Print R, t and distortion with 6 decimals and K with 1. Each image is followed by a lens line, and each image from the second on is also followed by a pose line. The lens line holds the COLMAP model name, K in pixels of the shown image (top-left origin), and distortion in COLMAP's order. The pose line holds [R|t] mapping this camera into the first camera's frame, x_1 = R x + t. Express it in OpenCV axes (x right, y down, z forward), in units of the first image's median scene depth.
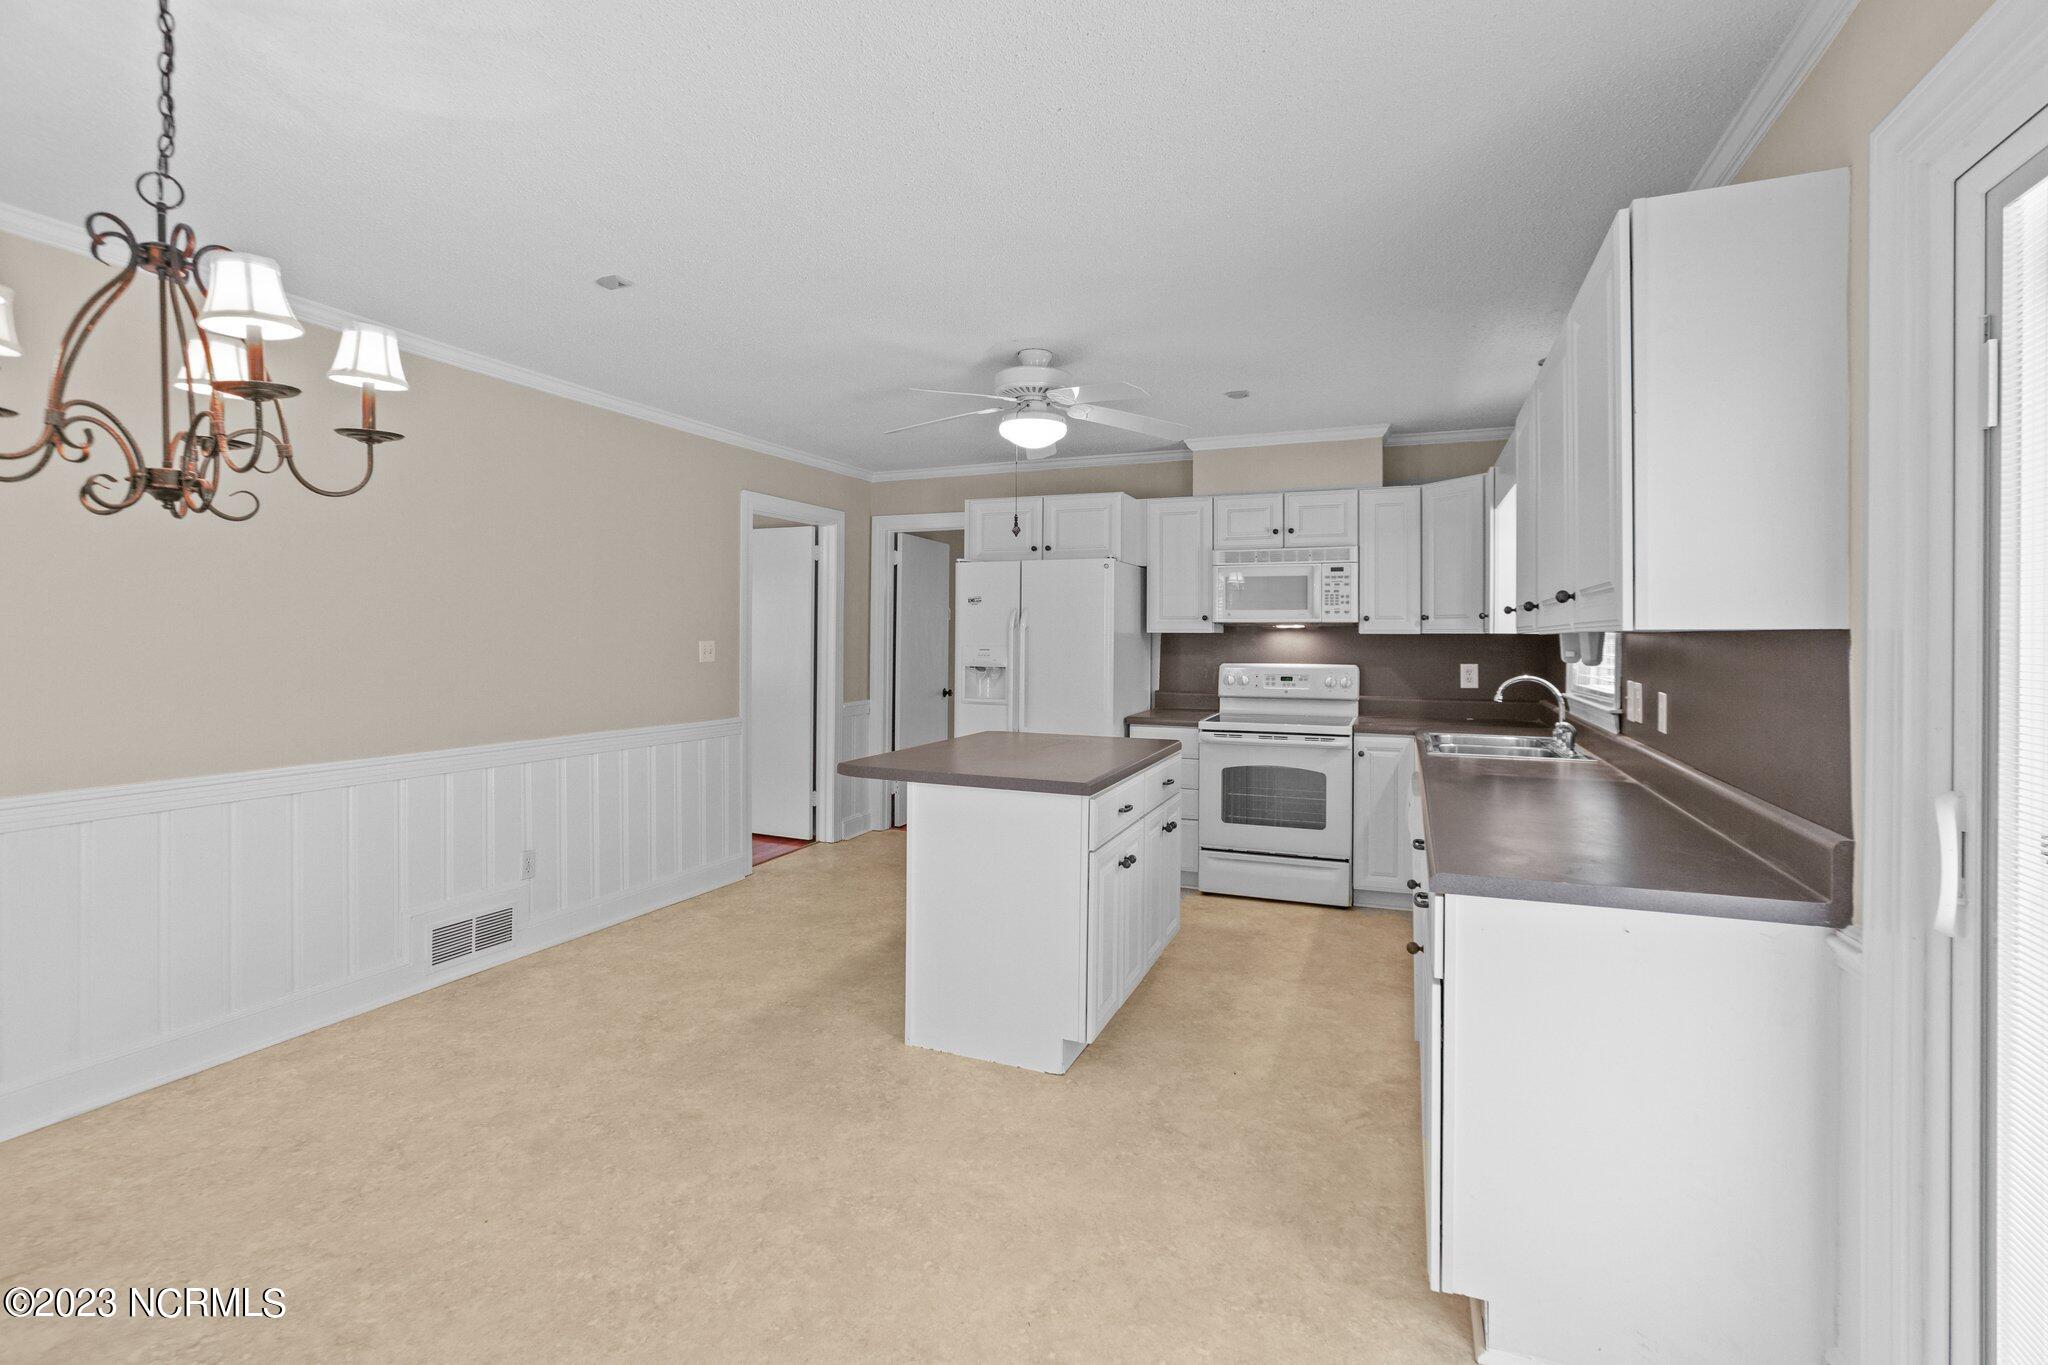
lens RADIAL K [[942.3, 0, 1022.9], [0, 942.3, 640.4], [0, 0, 1]] dist [-0.025310, 0.000147]
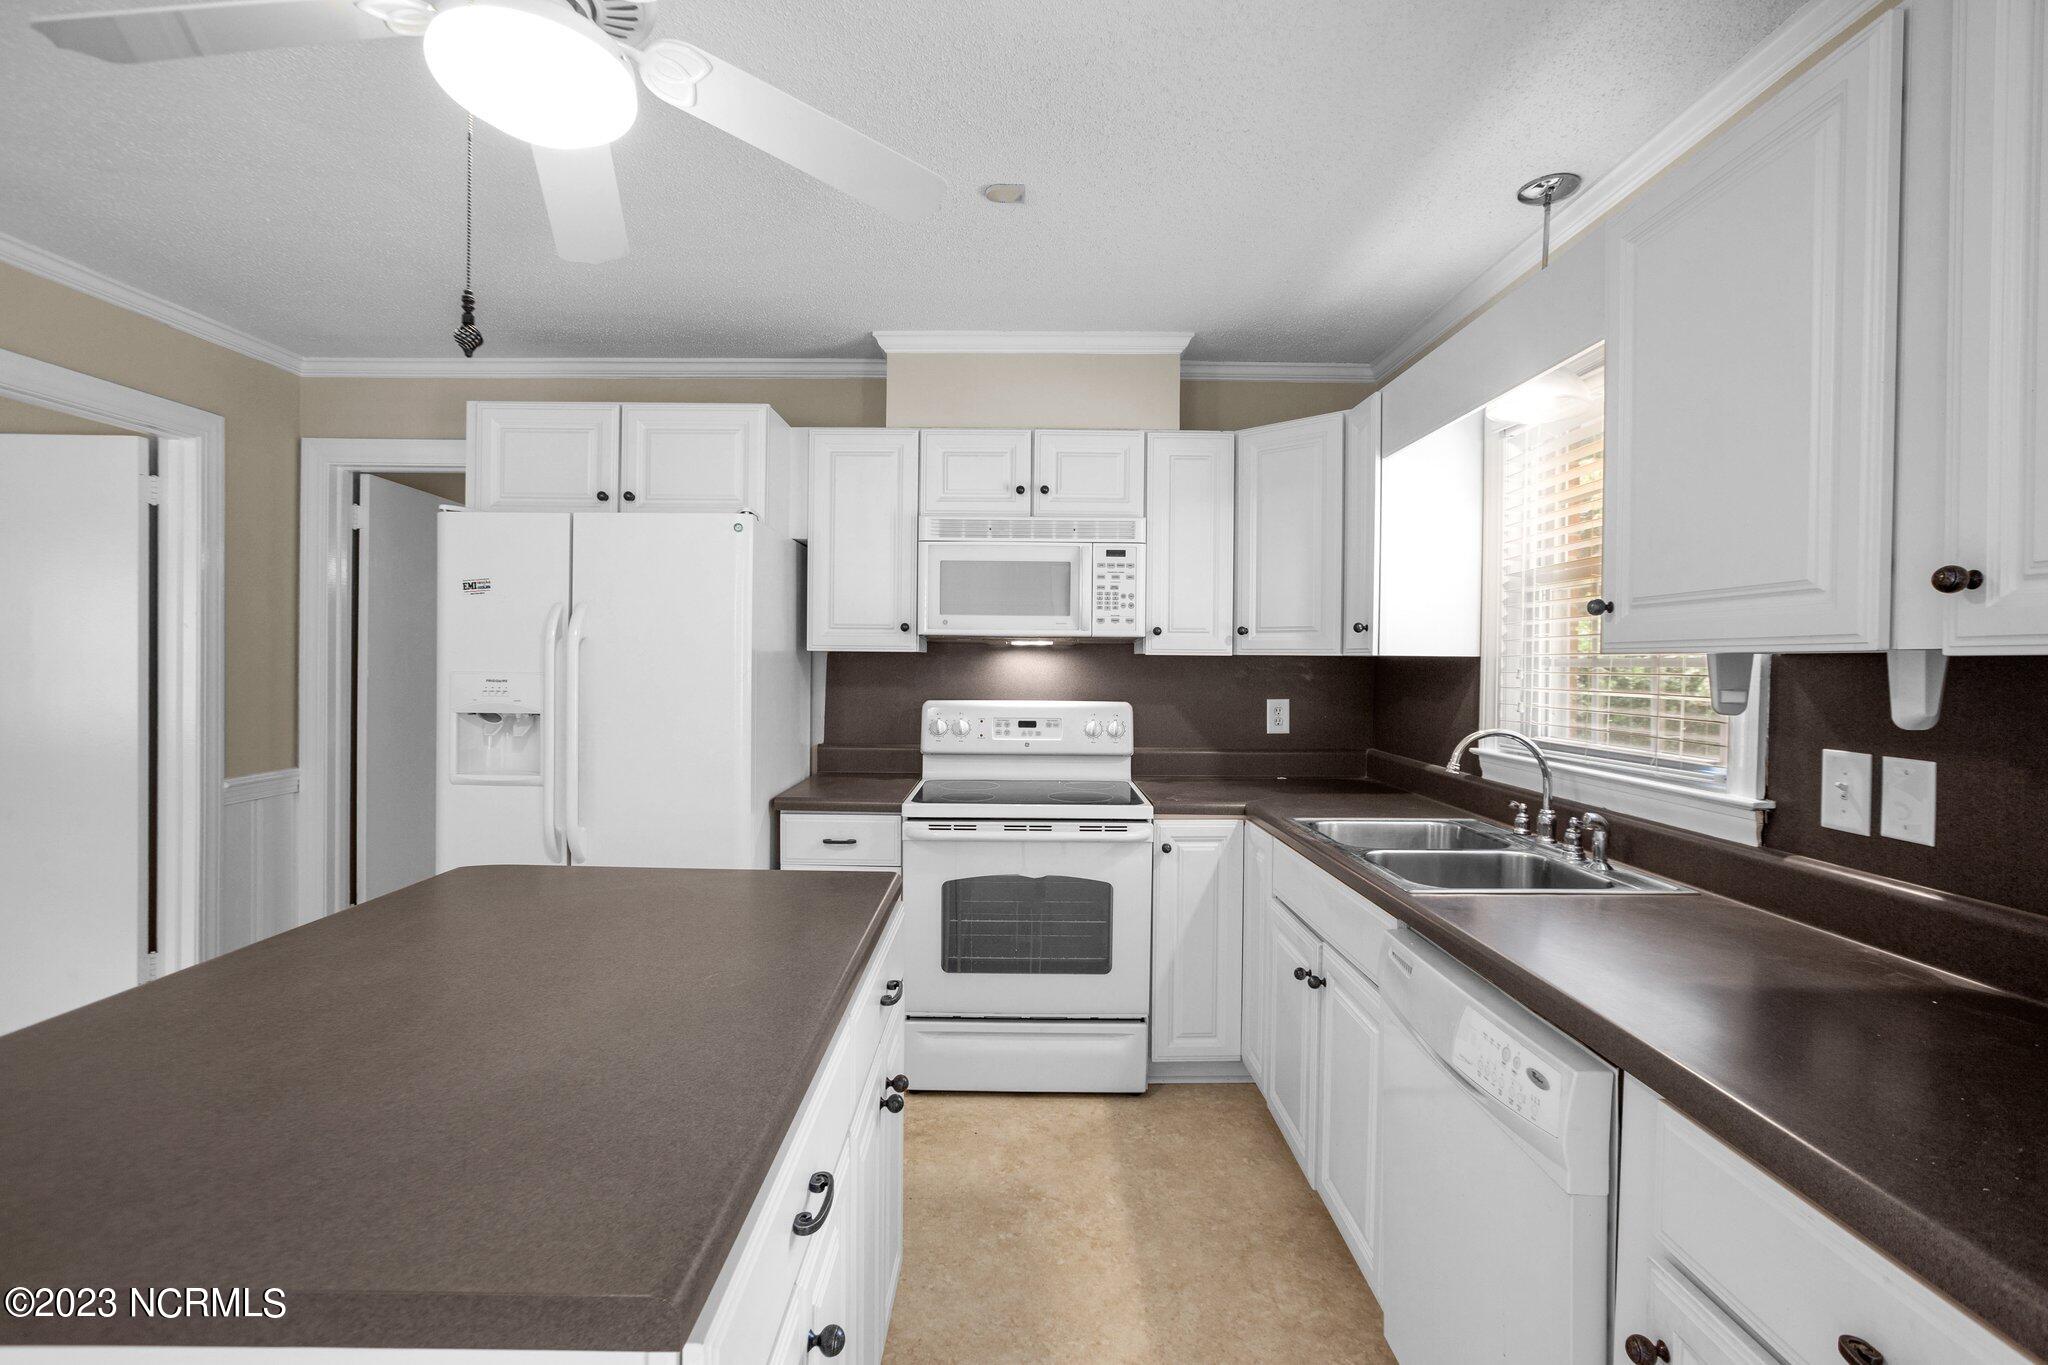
lens RADIAL K [[932.5, 0, 1019.7], [0, 932.5, 666.3], [0, 0, 1]] dist [-0.047162, 0.023622]
pose [[0.924282, 0.002019, 0.381705, 0.032801], [-0.003987, 0.999983, 0.004365, -0.001648], [-0.381690, -0.005557, 0.924274, 0.425201]]
